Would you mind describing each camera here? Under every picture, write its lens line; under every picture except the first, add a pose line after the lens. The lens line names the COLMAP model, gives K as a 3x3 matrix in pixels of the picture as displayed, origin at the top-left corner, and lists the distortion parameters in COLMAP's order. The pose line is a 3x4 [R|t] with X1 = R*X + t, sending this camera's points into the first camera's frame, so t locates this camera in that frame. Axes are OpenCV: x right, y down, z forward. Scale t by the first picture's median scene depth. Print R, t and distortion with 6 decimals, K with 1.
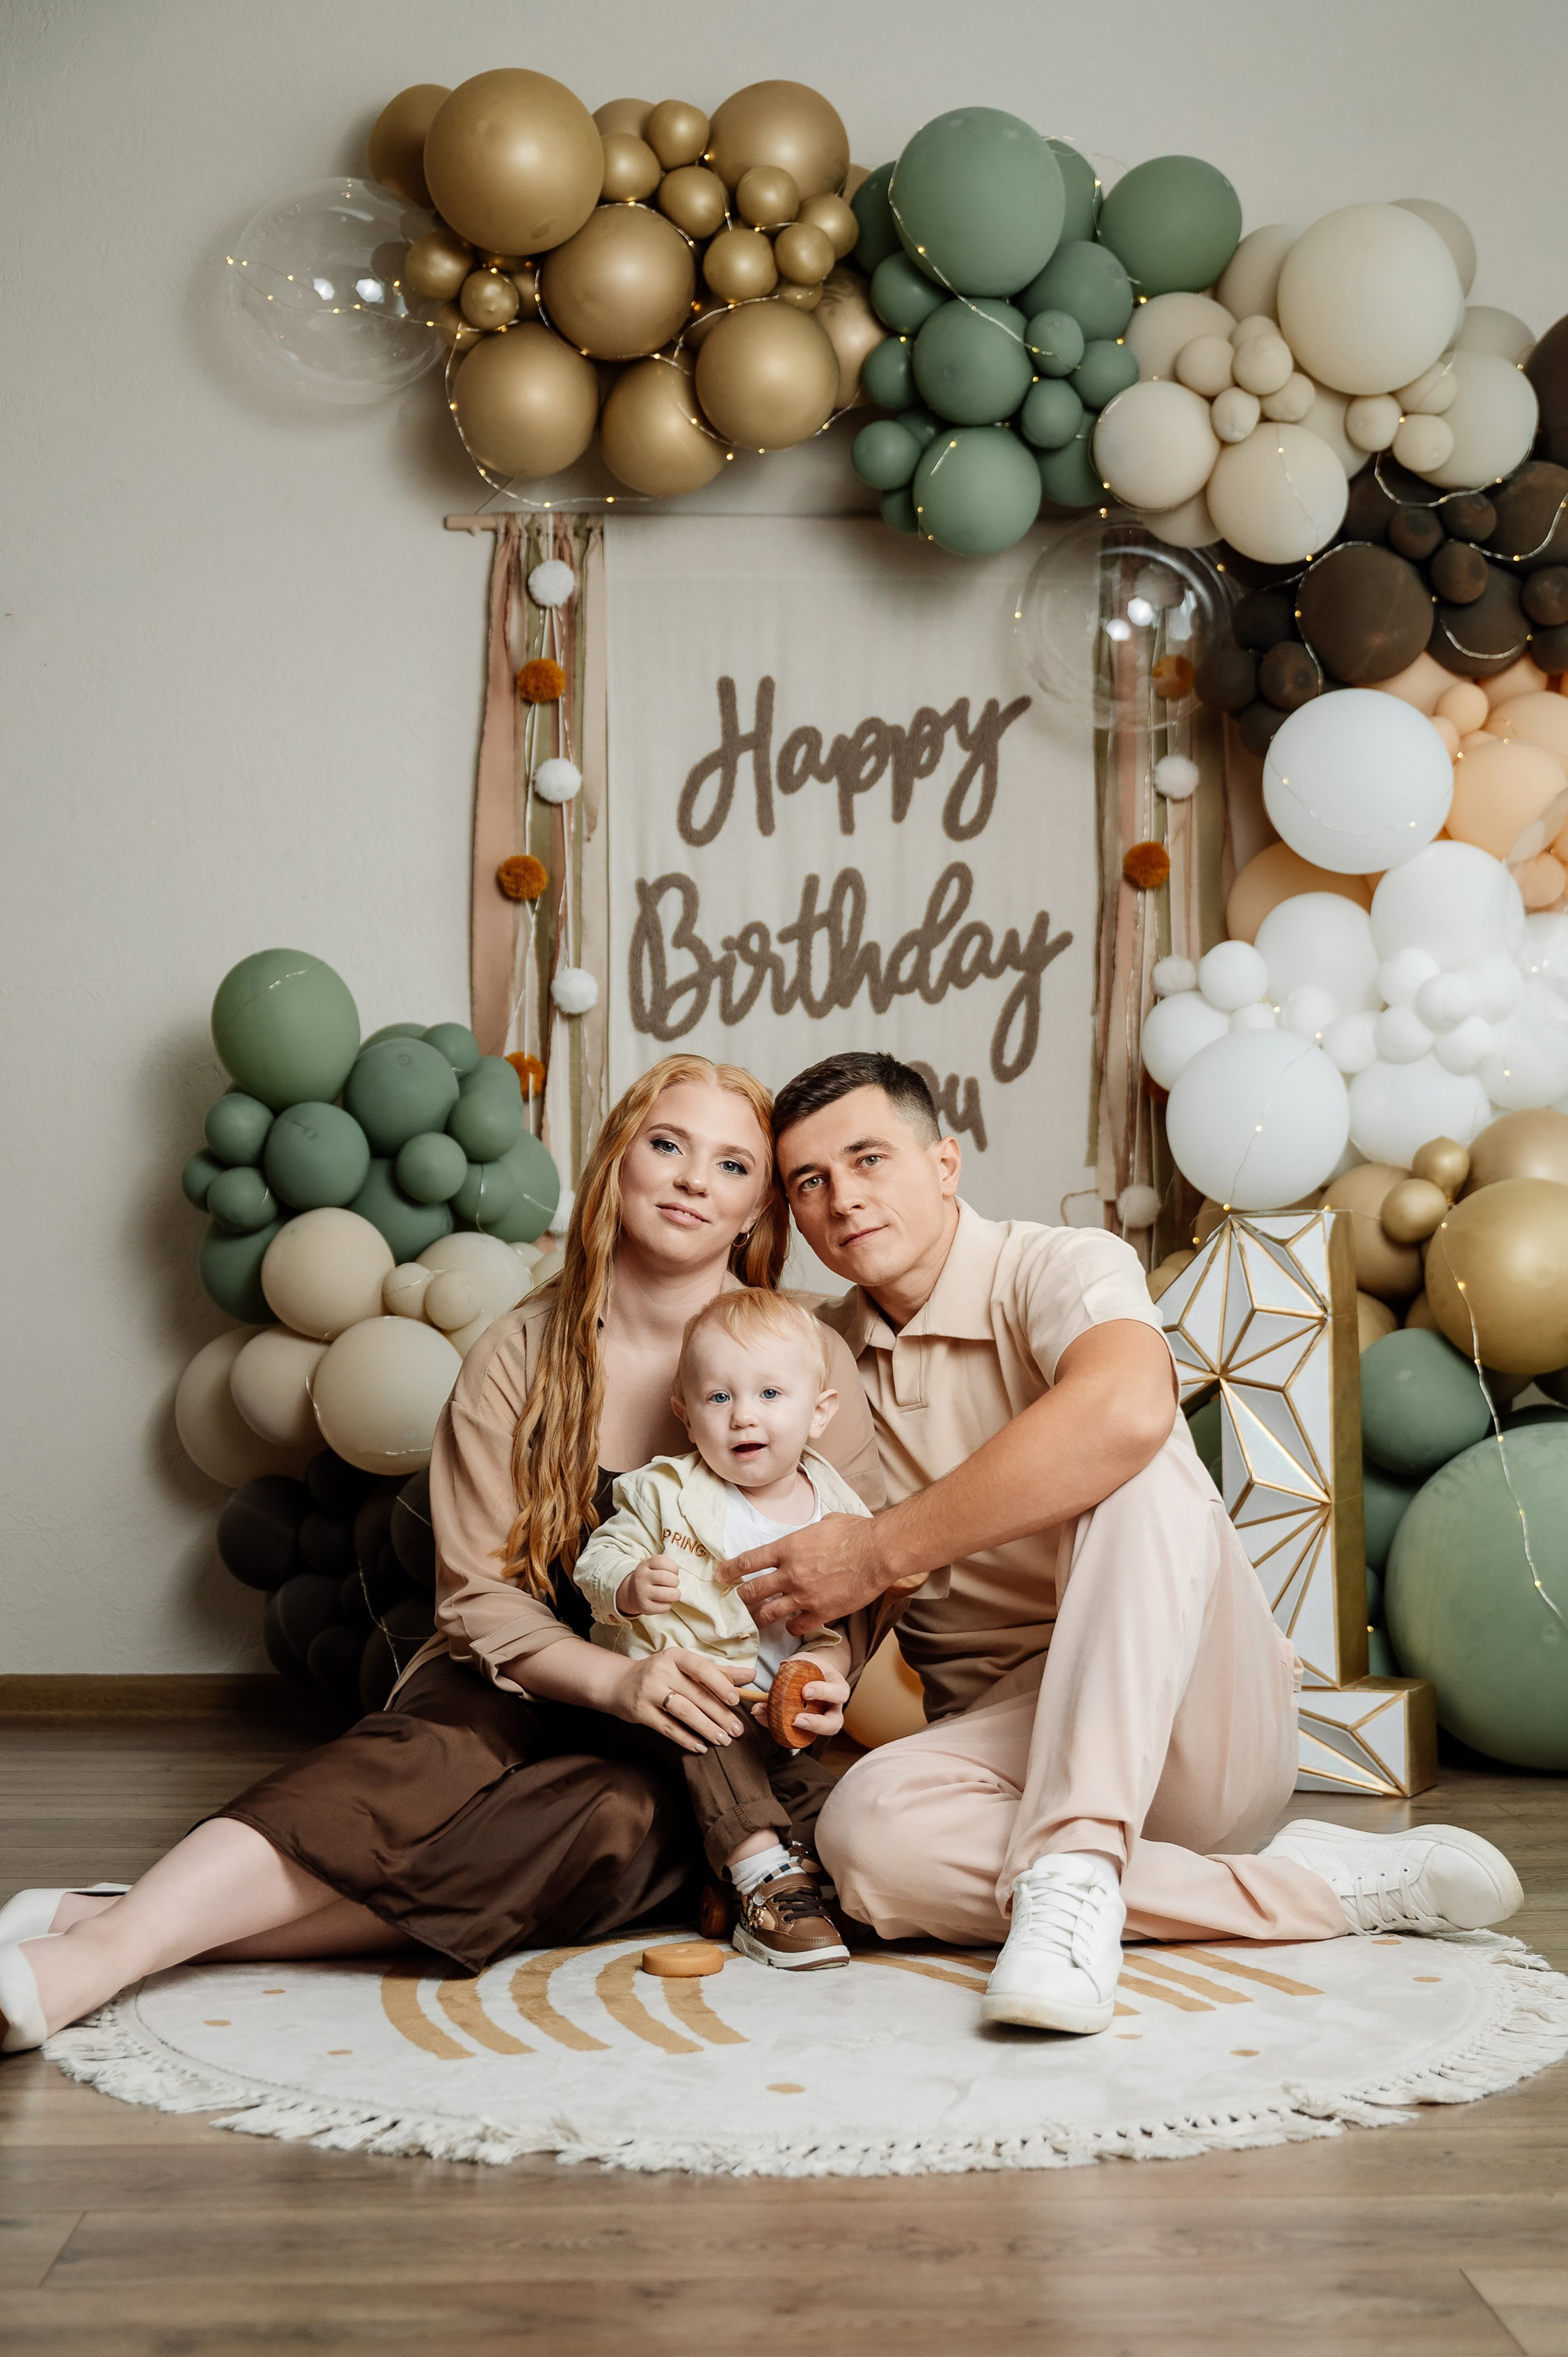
lens RADIAL K [[3480.0, 0, 838.7], [0, 3480.0, 1179.4], [0, 0, 1]] dist [0.002357, -0.008792]
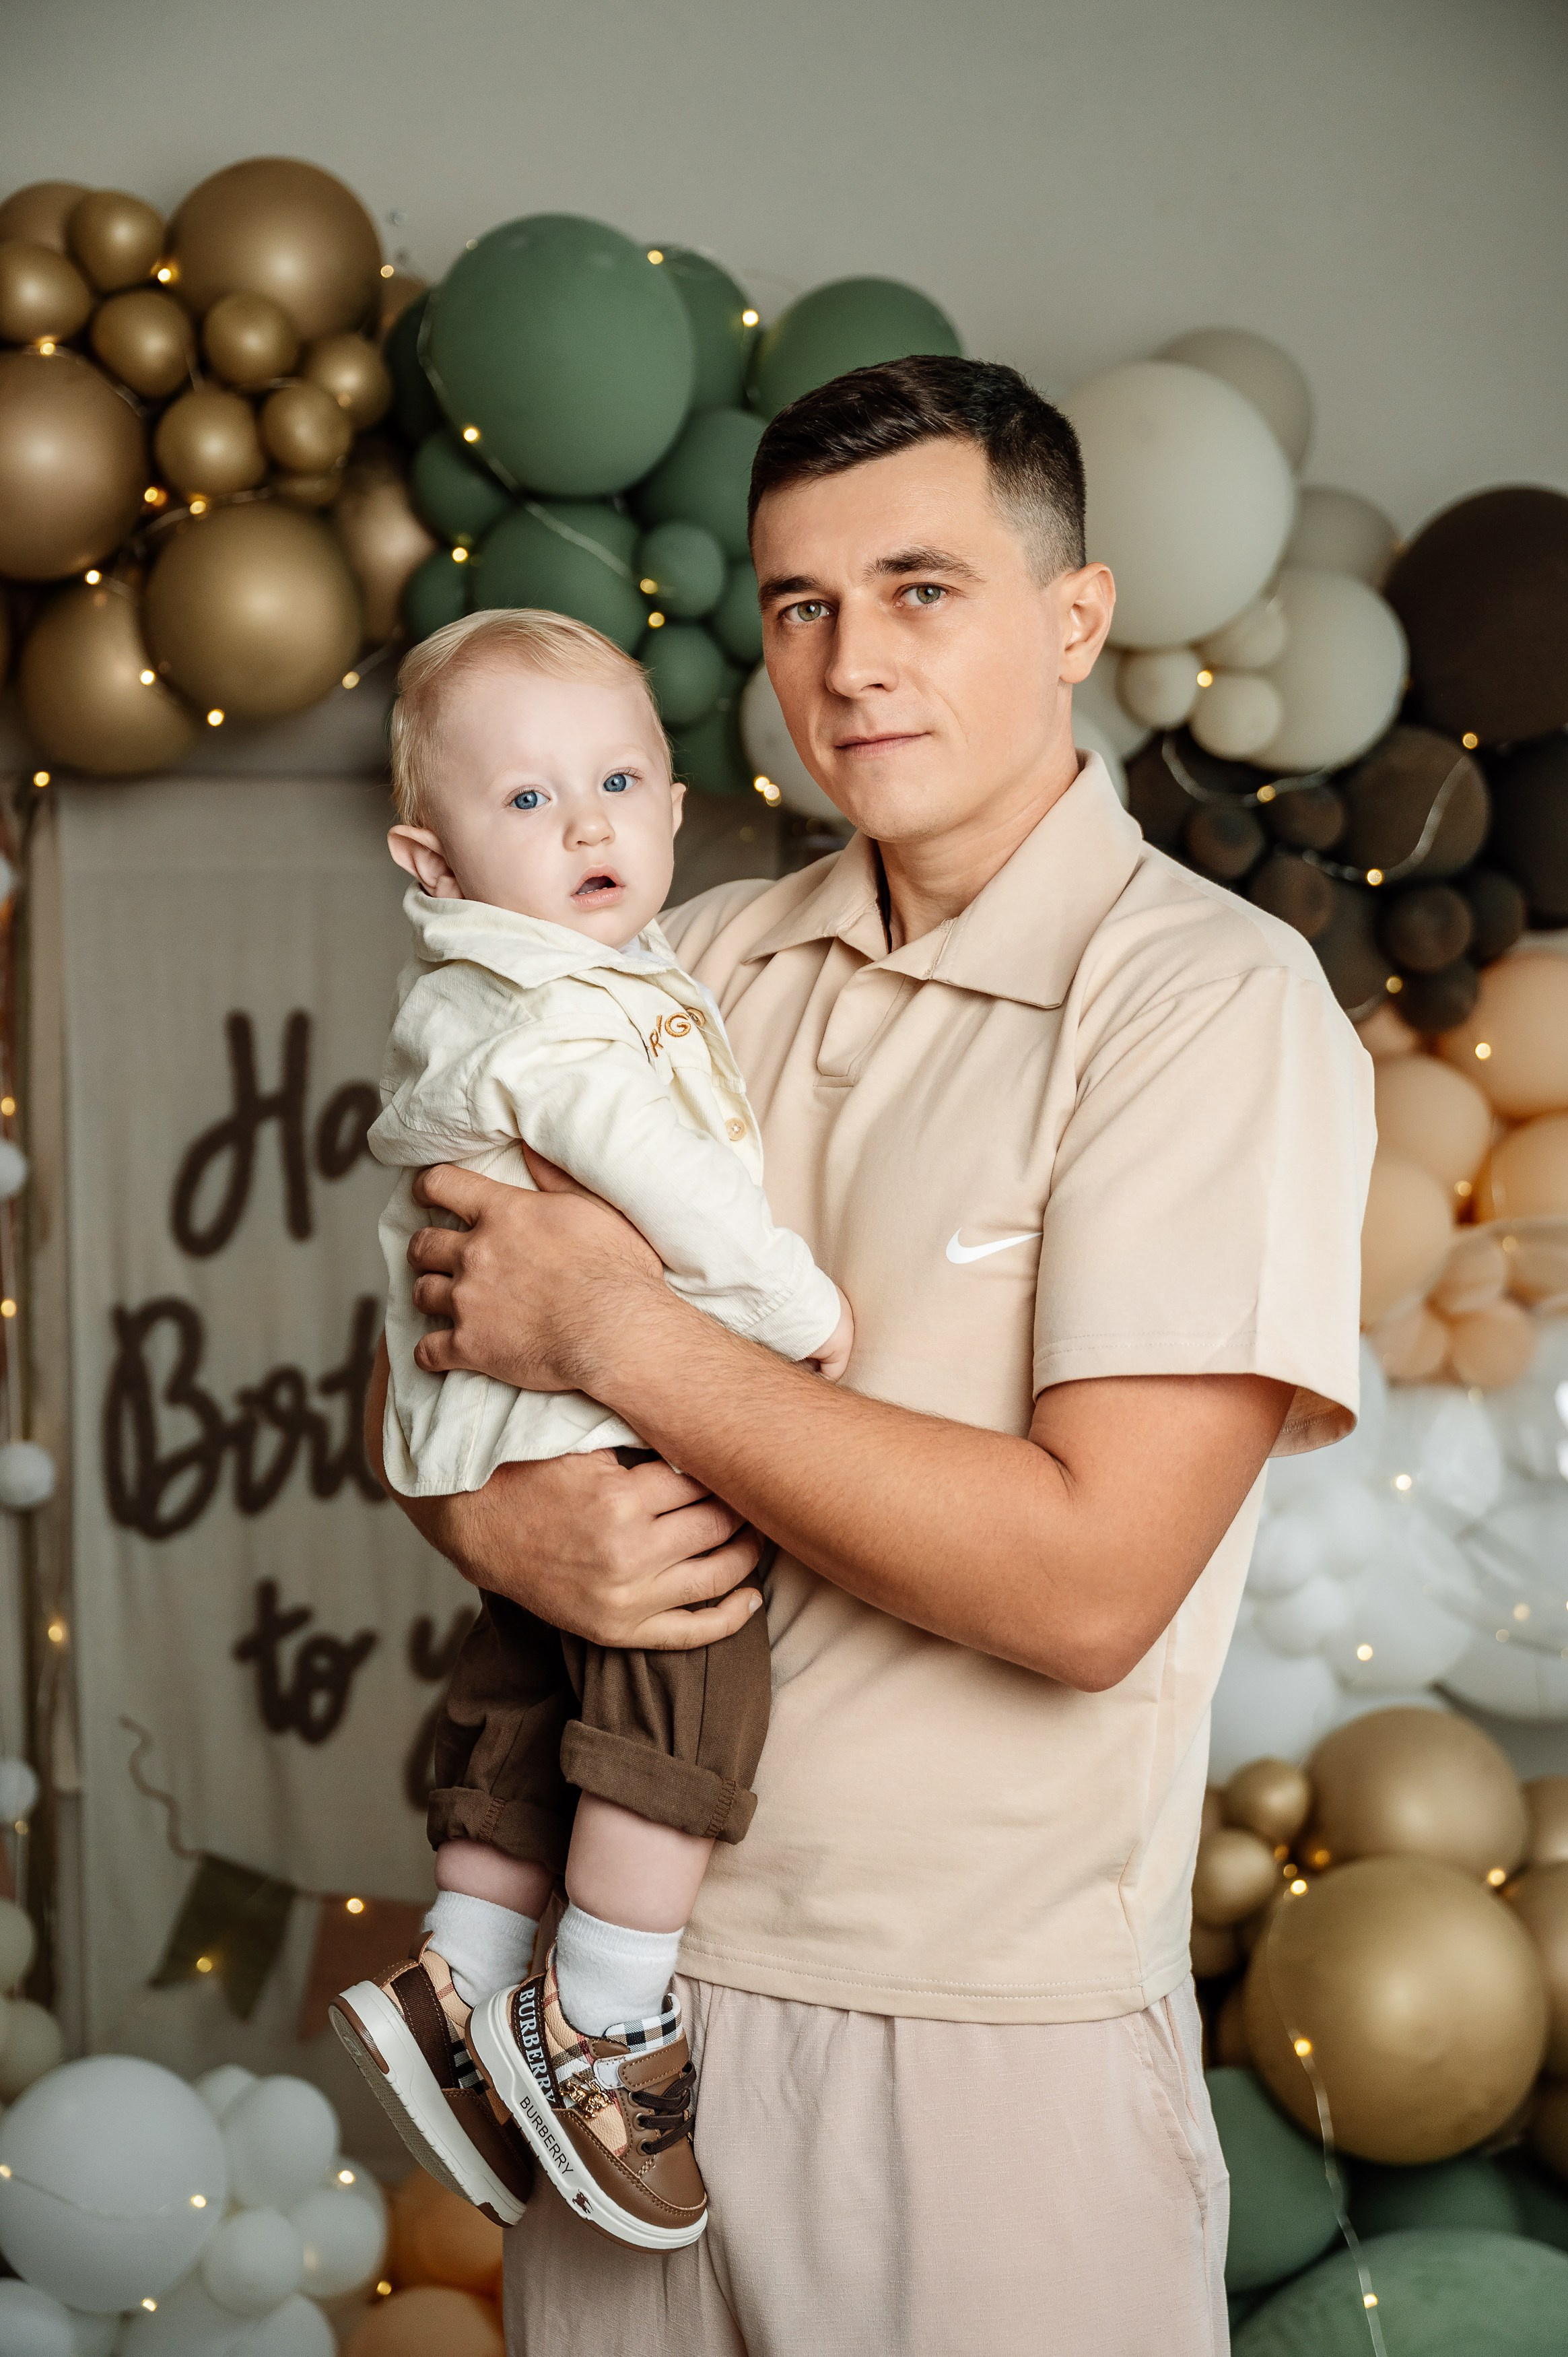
lens RADIAL K [[3458.7, 0, 784.0], [0, 3458.7, 1178.5], [0, 0, 1]] dist [0.149374, -0.700061]
pose [[0.999517, -0.010176, 0.029359, 0.059540], [0.009259, 0.999470, 0.031207, -0.141460], [-0.029661, -0.030920, 0.999082, 0.326702]]
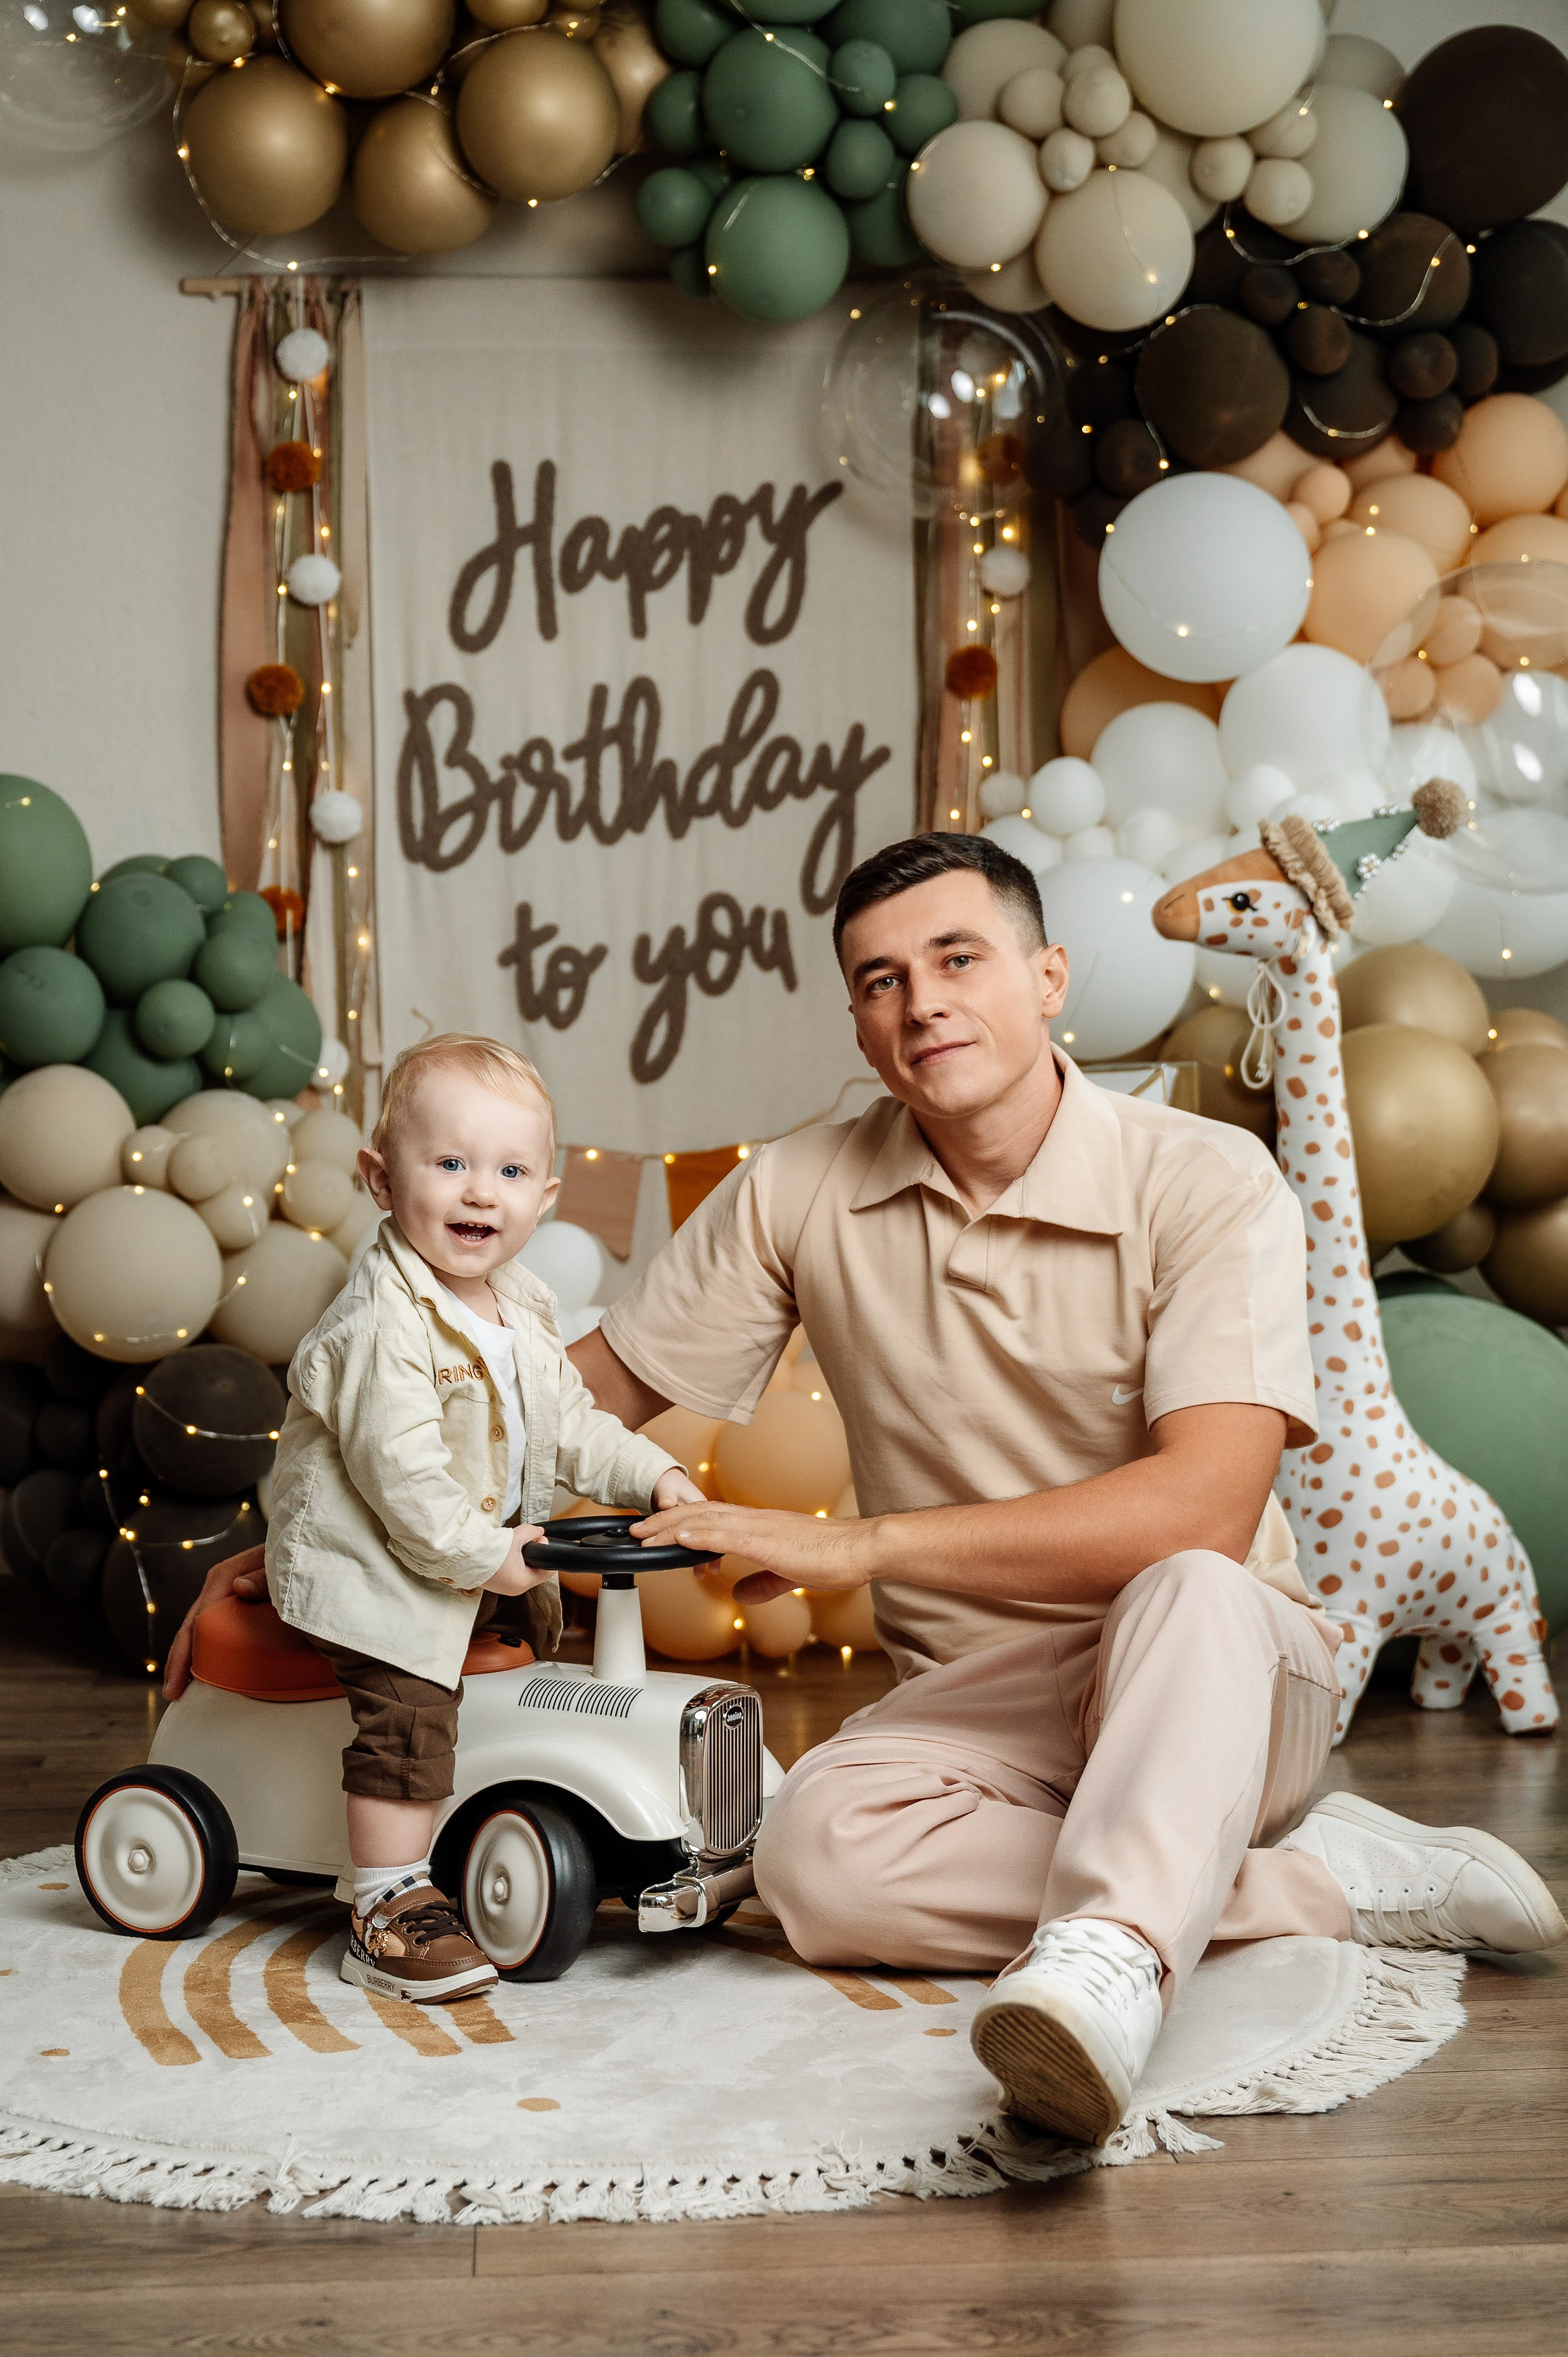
lens RADIAL K [[3617.9, 0, 770.8], [0, 3617.9, 1236.9], [0, 0, 1]] dist [0.006499, -0.010652]
pose [[0.999687, -0.009559, 0.023104, 0.014422], [0.007875, 0.997380, 0.071917, -0.013069], [-0.023731, -0.071712, 0.997143, 0.062887]]
